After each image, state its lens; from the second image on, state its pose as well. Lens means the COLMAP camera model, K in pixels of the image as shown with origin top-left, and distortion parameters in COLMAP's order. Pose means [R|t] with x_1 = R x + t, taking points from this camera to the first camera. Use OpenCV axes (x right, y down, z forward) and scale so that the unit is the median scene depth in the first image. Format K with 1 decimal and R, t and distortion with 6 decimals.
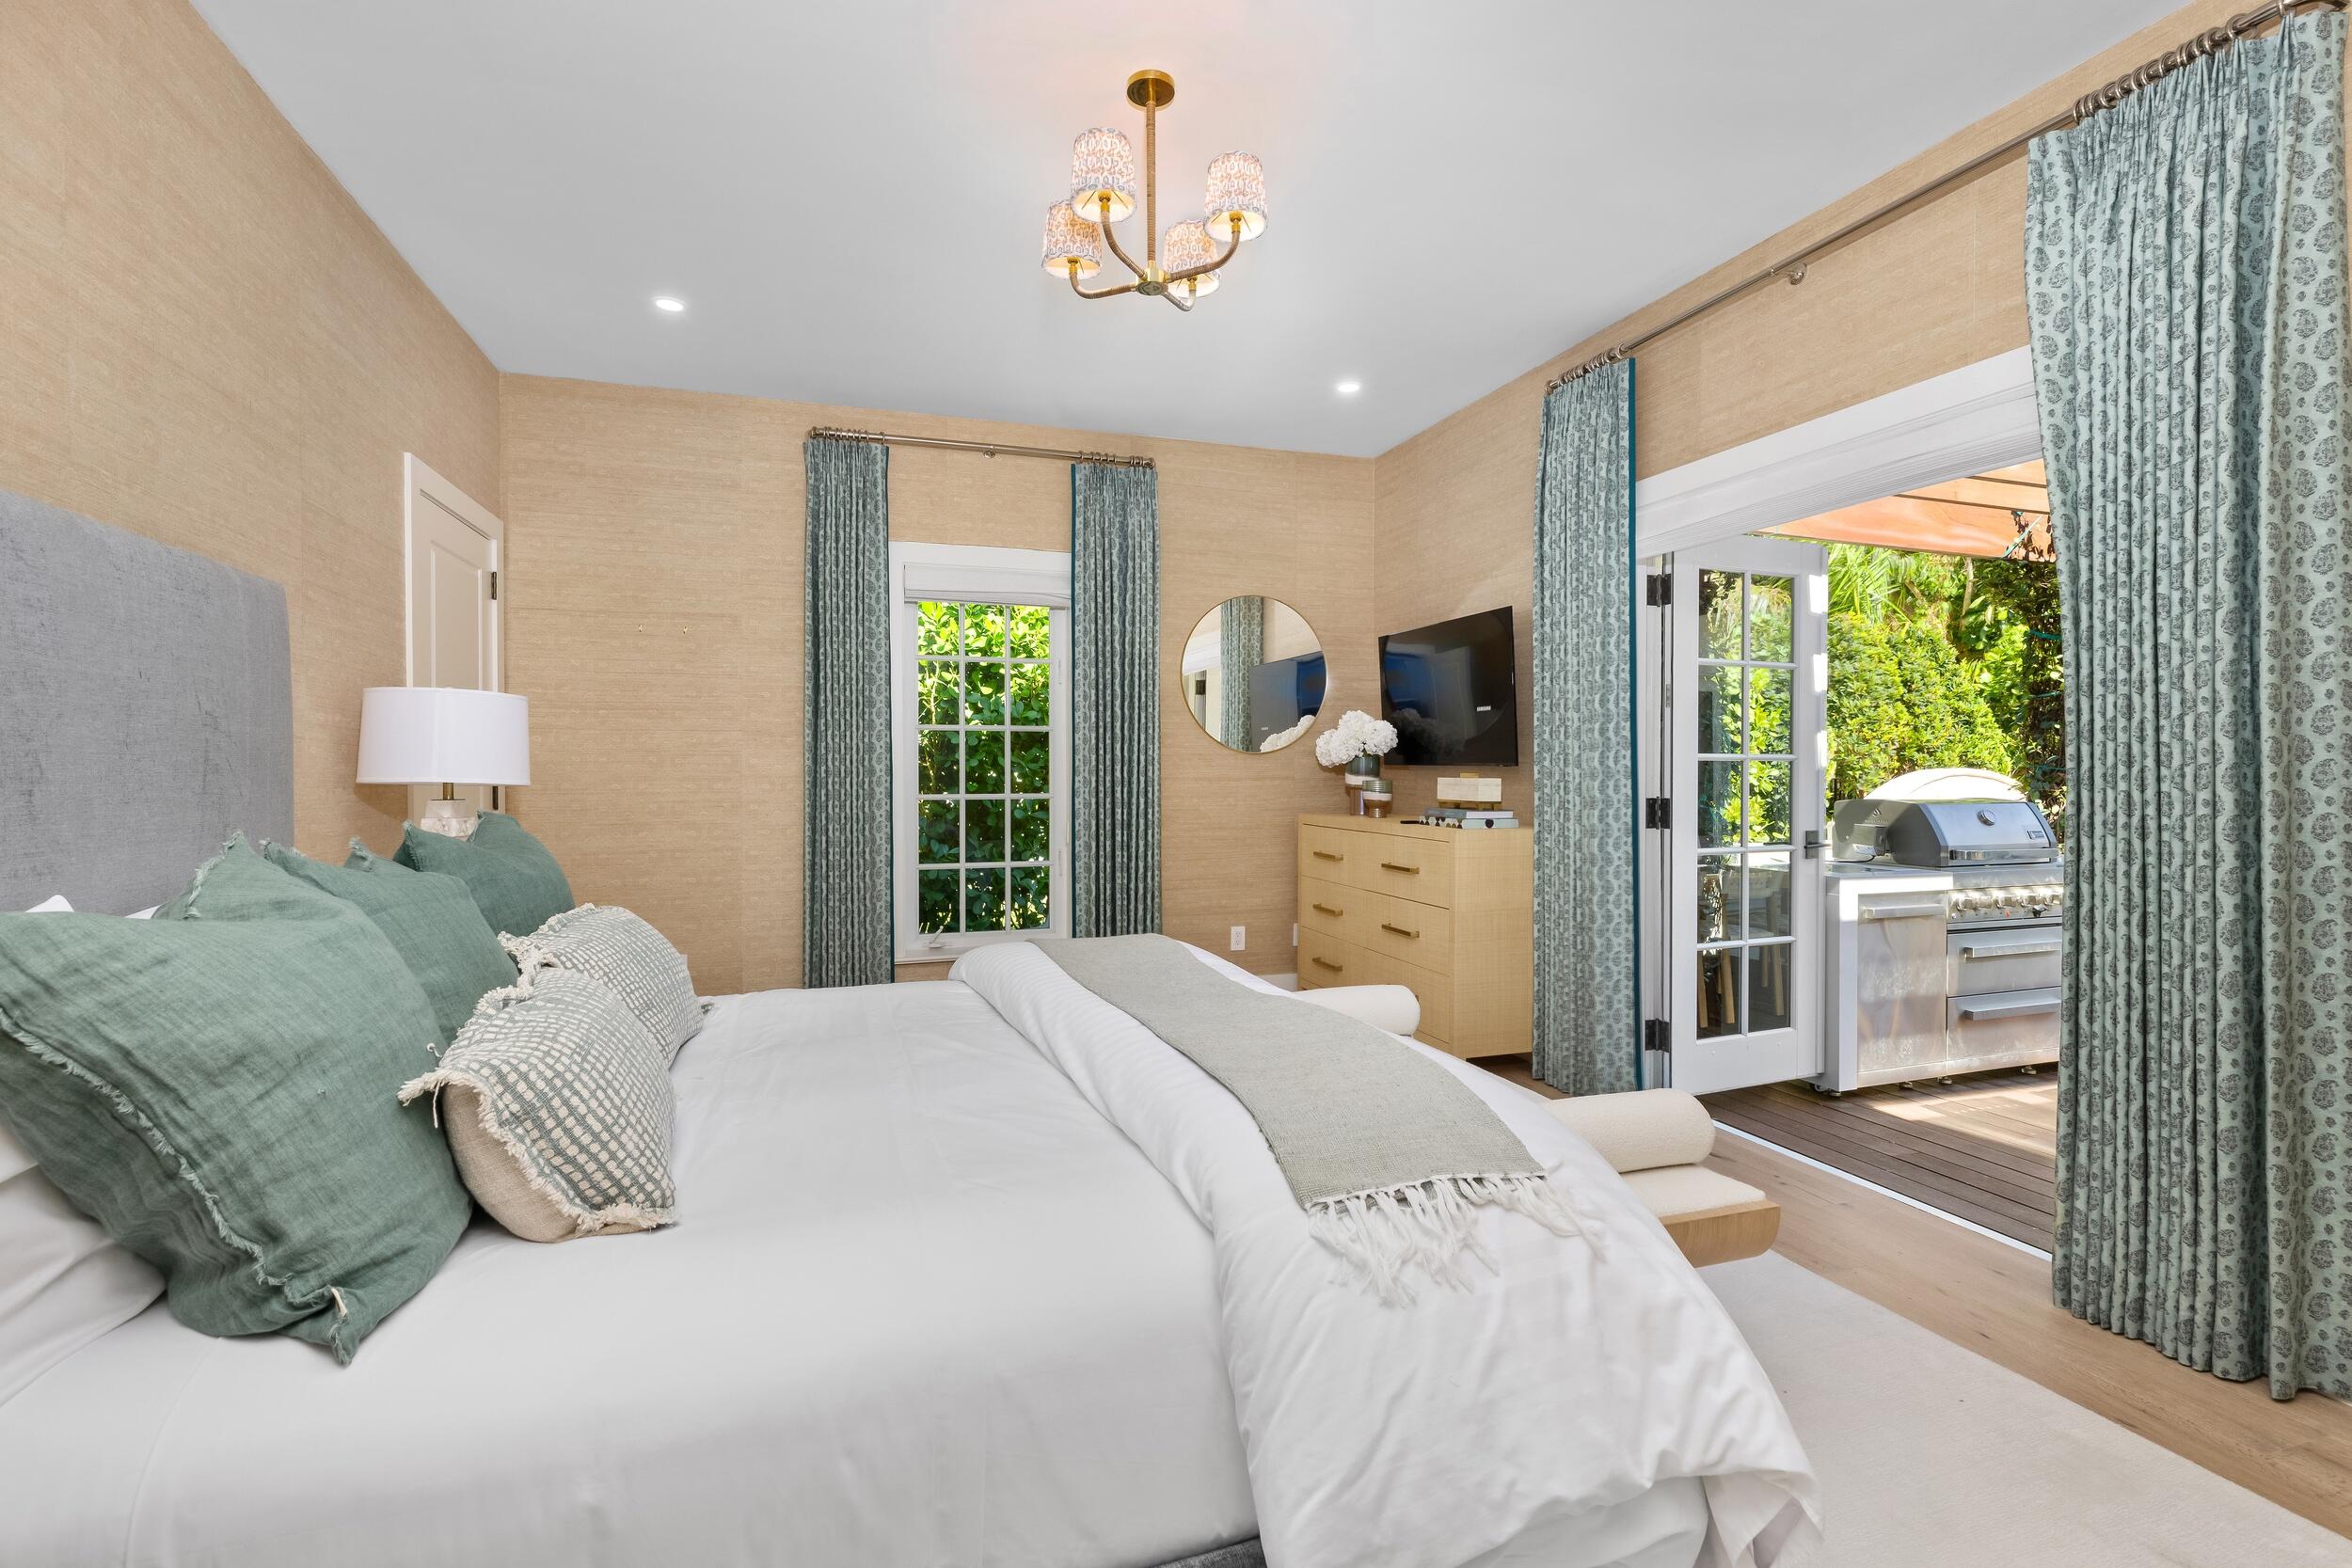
lens RADIAL K [[1061.1, 0, 1185.9], [0, 1061.1, 781.2], [0, 0, 1]] dist [0.004133, 0.000159]
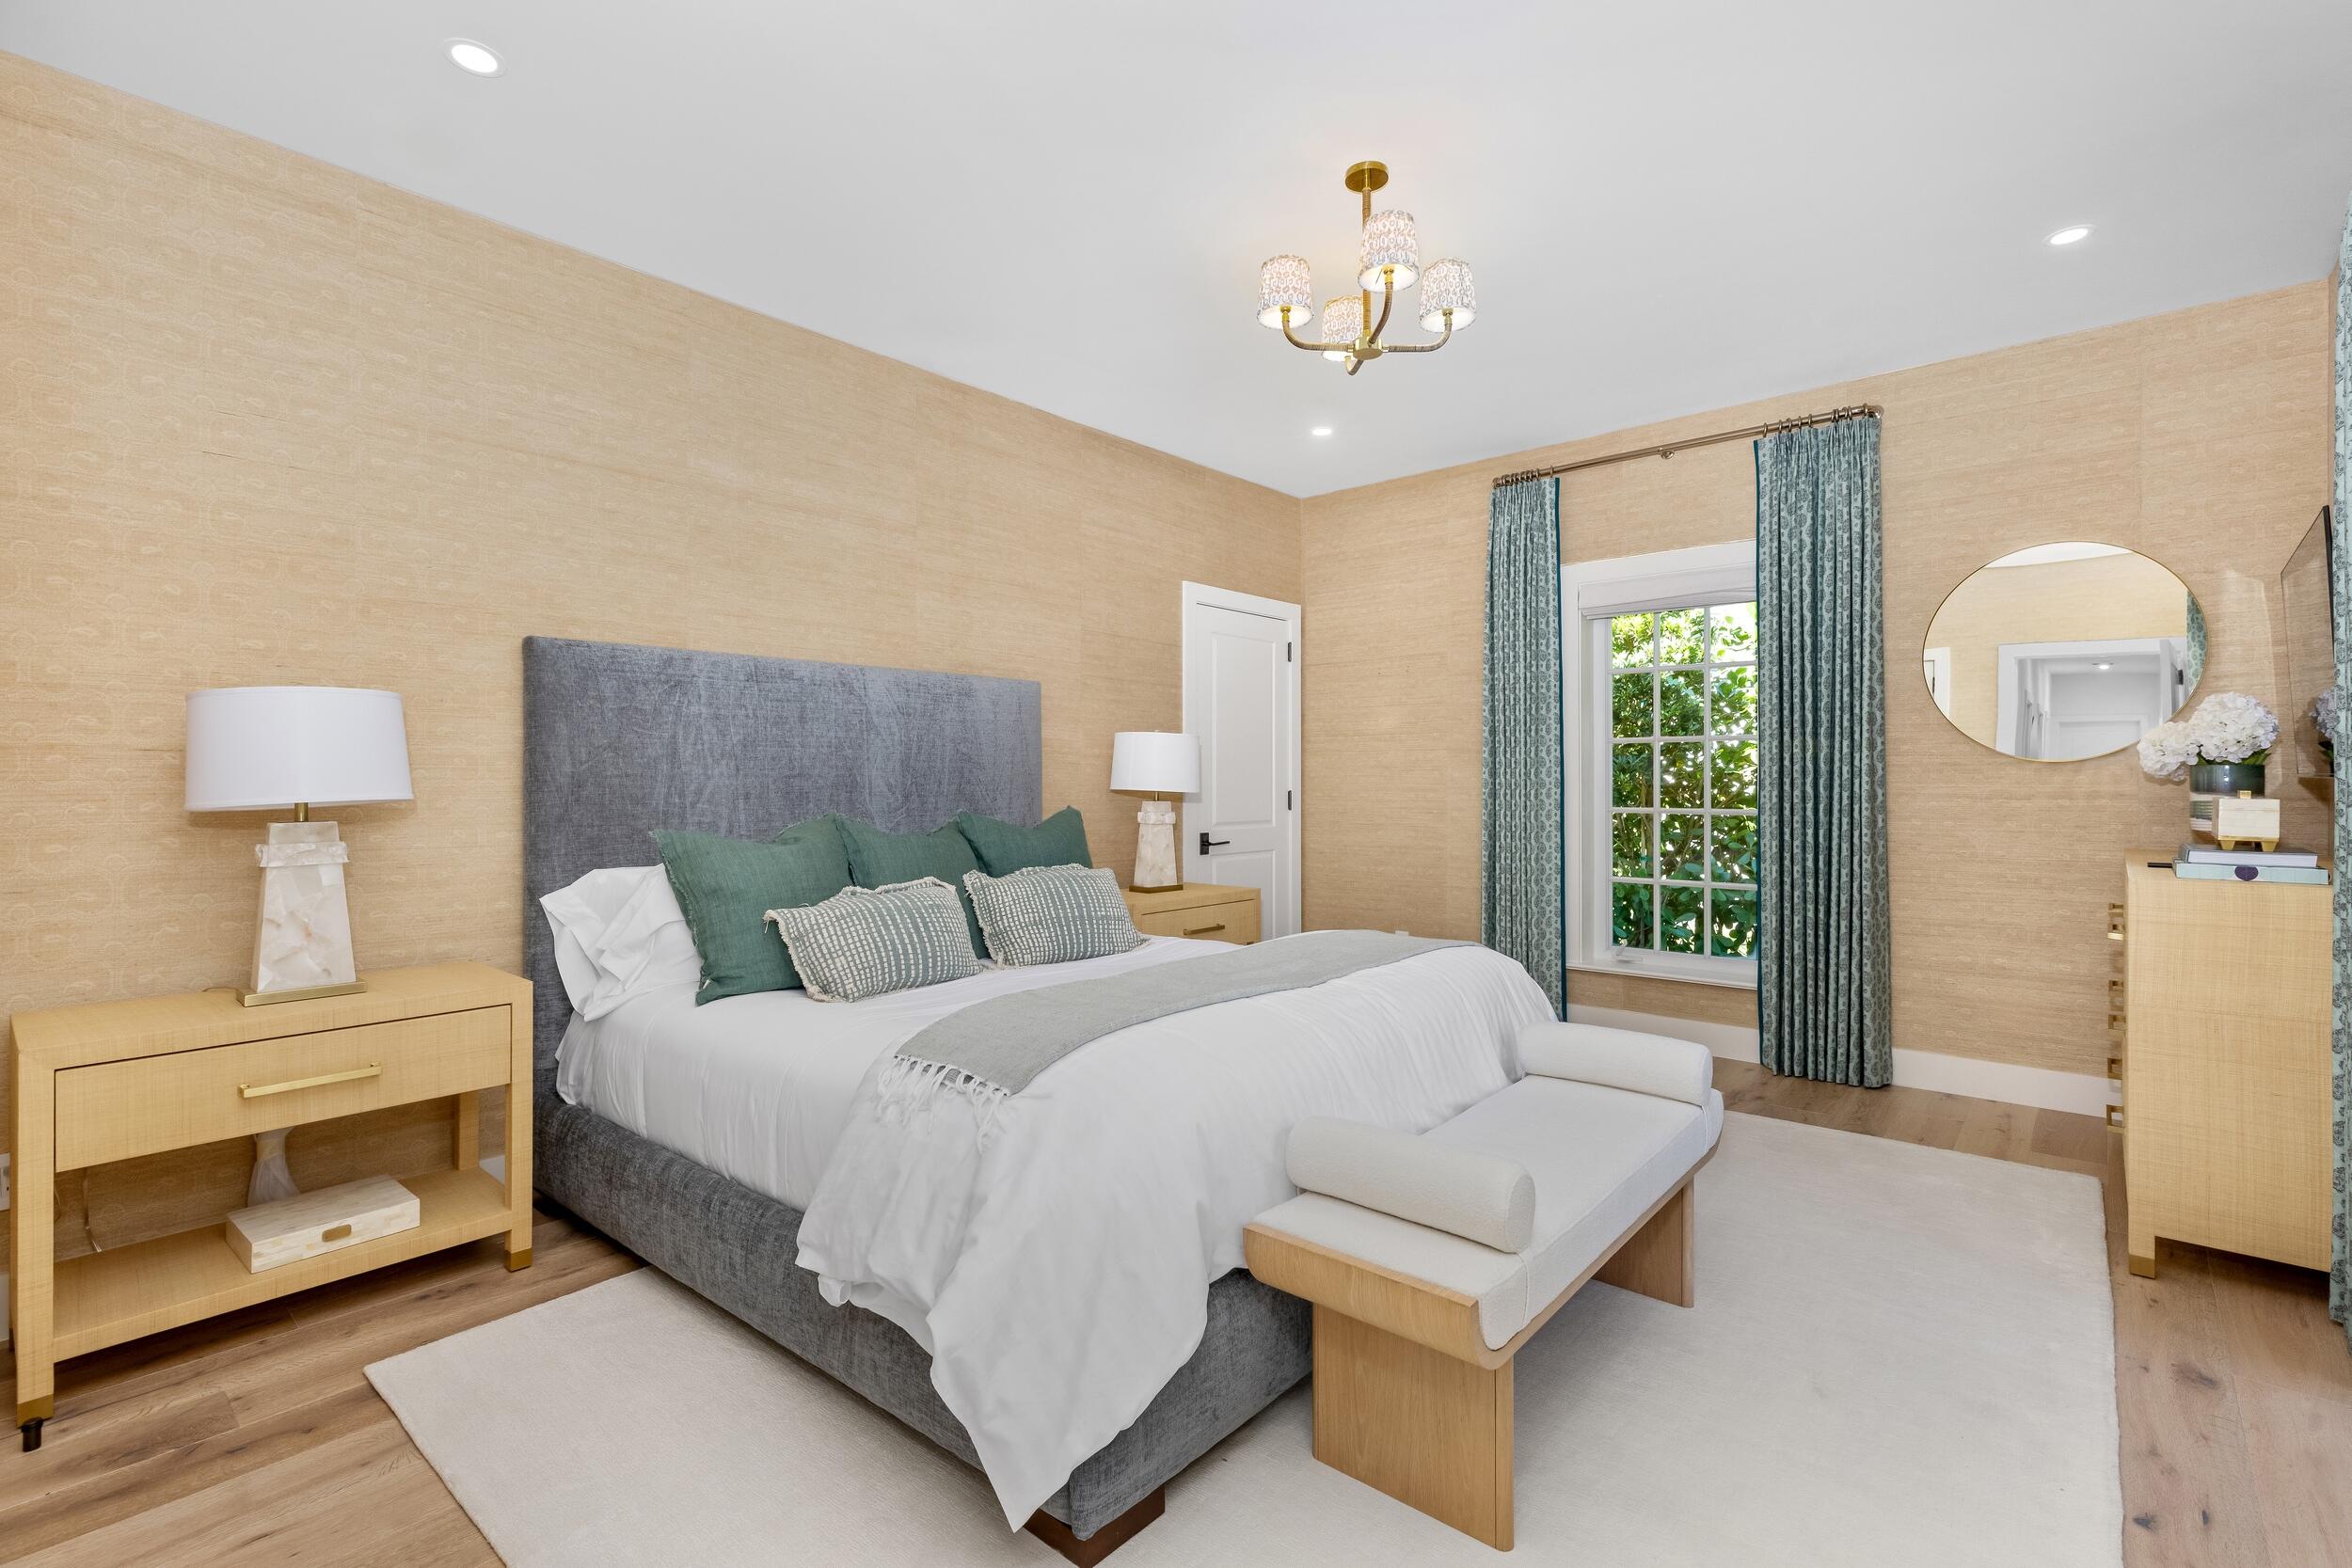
lens RADIAL K [[1061.1, 0, 1183.8], [0, 1061.1, 777.5], [0, 0, 1]] dist [0.004133, 0.000159]
pose [[0.509016, -0.001301, -0.860756, 0.438156], [-0.010980, 0.999908, -0.008004, -0.003413], [0.860687, 0.013525, 0.508954, 0.141529]]
